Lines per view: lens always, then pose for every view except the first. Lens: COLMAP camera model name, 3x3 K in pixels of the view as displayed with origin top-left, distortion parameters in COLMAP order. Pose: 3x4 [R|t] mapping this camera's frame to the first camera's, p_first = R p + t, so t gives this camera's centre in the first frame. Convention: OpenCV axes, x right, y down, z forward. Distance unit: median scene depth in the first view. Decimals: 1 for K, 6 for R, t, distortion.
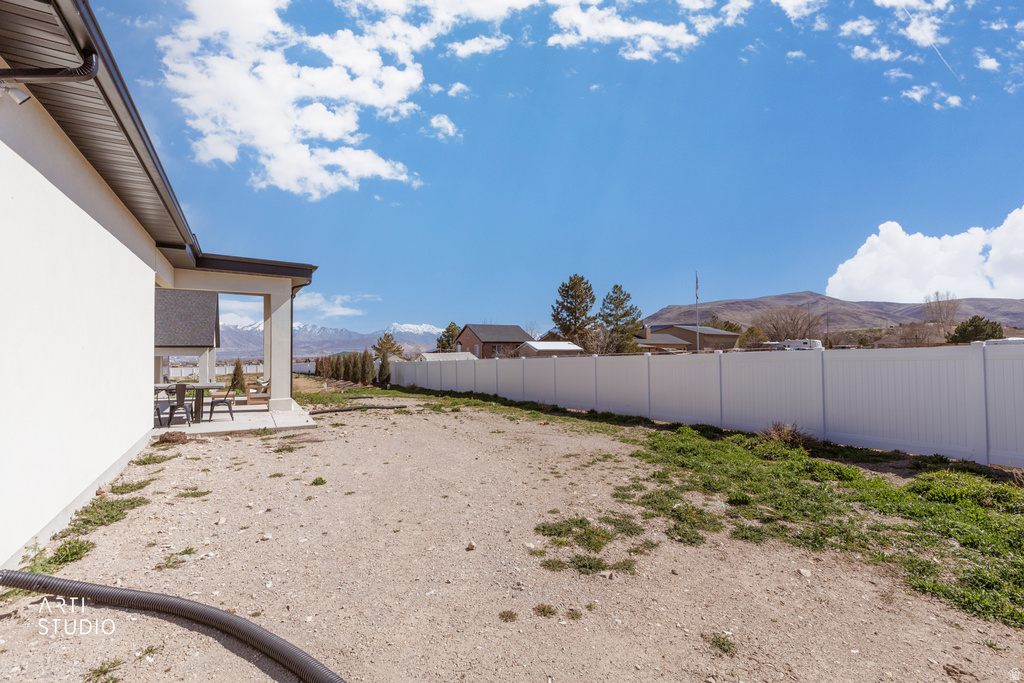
lens RADIAL K [[466.7, 0, 514.2], [0, 466.7, 343.0], [0, 0, 1]] dist [-0.022001, -0.000326]
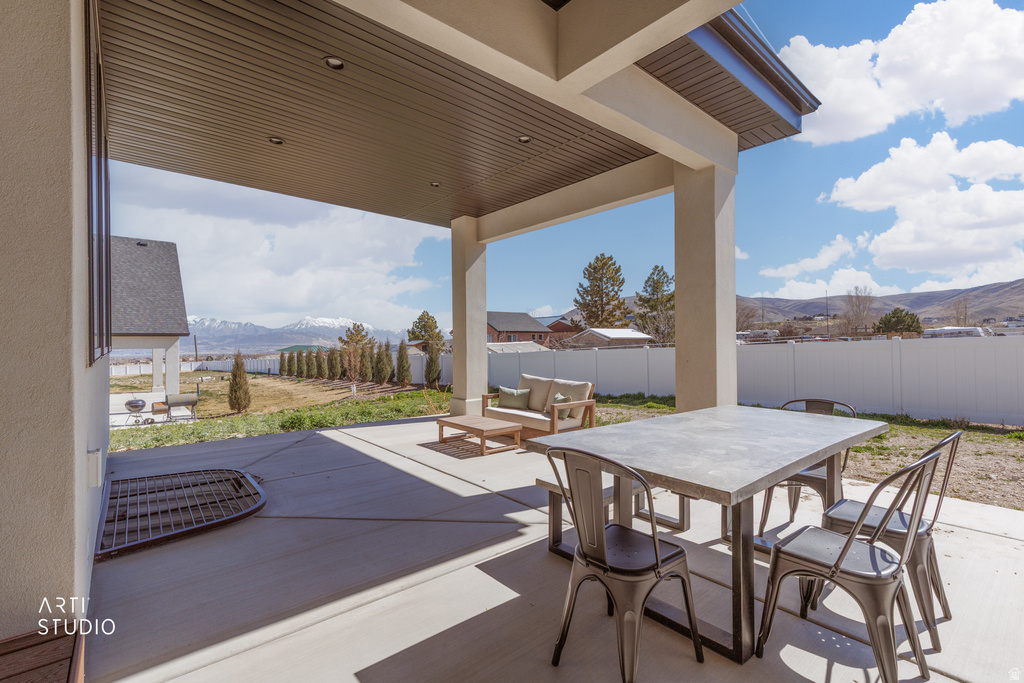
lens RADIAL K [[466.7, 0, 511.8], [0, 466.7, 343.7], [0, 0, 1]] dist [-0.022001, -0.000326]
pose [[0.984684, -0.008701, 0.174129, -0.191540], [0.006260, 0.999874, 0.014562, 0.008592], [-0.174234, -0.013249, 0.984615, 0.162425]]
